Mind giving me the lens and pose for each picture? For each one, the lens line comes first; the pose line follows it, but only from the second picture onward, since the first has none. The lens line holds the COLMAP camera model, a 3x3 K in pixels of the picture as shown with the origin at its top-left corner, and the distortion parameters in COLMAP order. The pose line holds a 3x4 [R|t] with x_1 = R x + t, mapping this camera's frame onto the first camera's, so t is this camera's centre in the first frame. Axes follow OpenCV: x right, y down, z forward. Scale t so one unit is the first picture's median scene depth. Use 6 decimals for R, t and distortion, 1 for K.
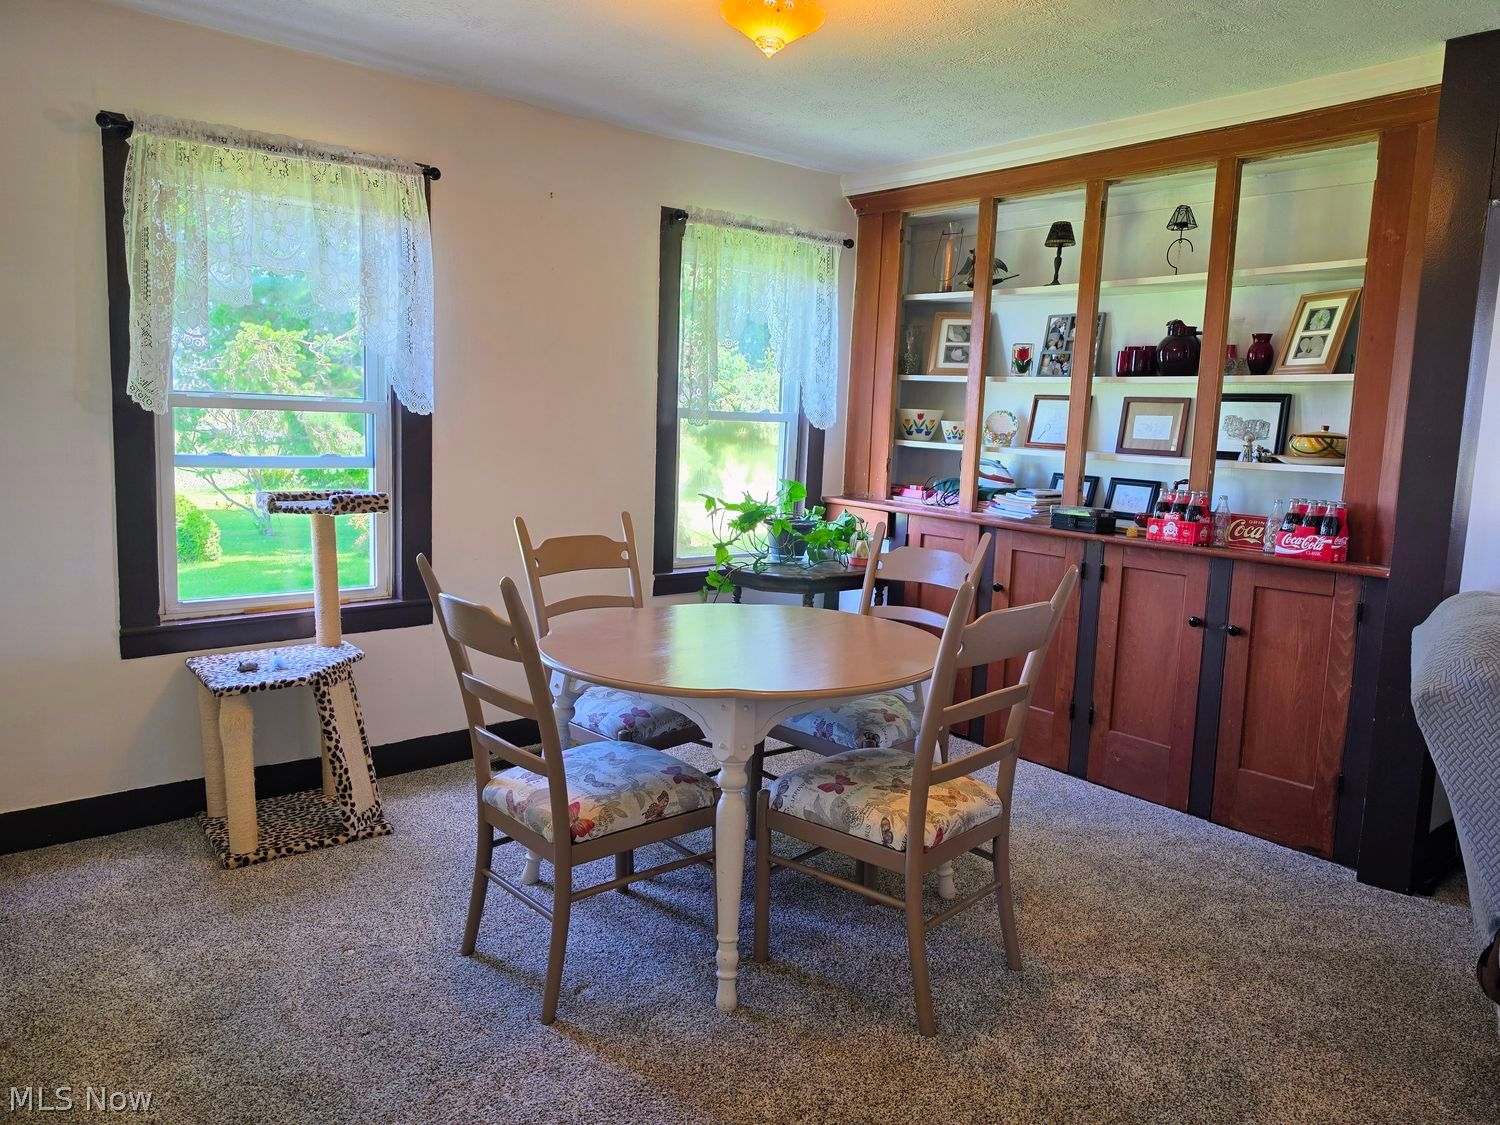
lens RADIAL K [[1037.2, 0, 751.6], [0, 1037.2, 552.3], [0, 0, 1]] dist [0.045163, -0.045609]
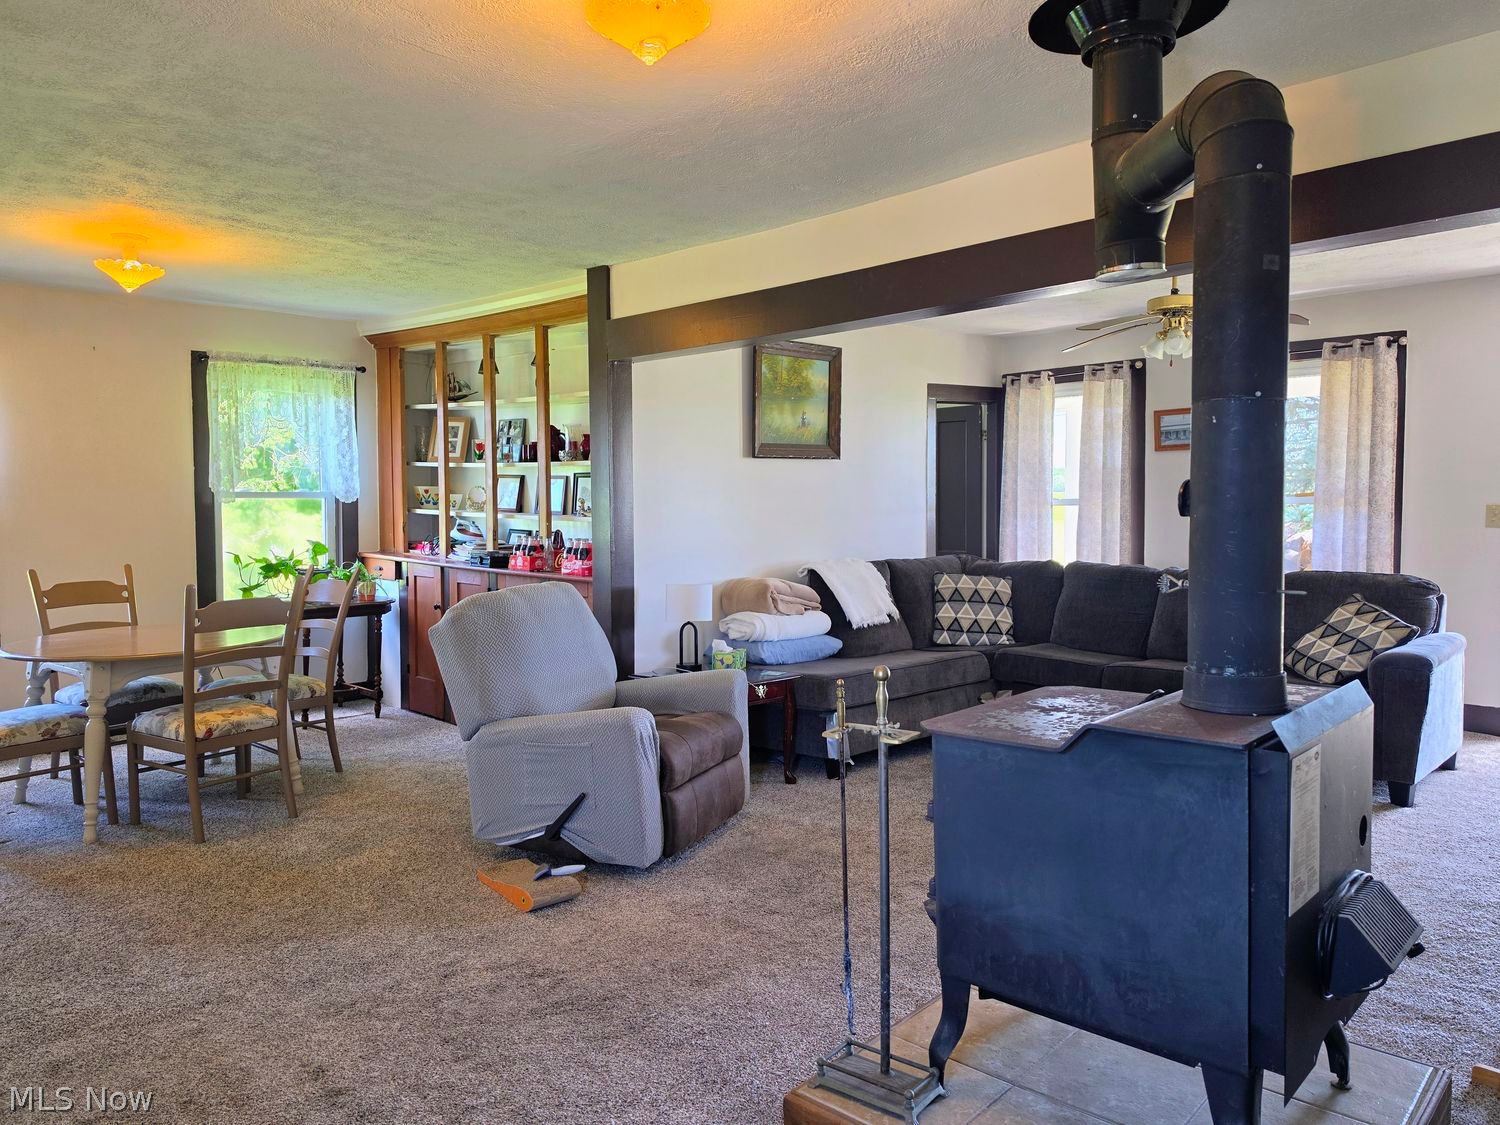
lens RADIAL K [[1037.2, 0, 743.3], [0, 1037.2, 560.2], [0, 0, 1]] dist [0.045163, -0.045609]
pose [[0.991673, -0.039731, 0.122496, 0.566842], [0.047052, 0.997238, -0.057461, 0.082215], [-0.119874, 0.062746, 0.990804, -0.574640]]
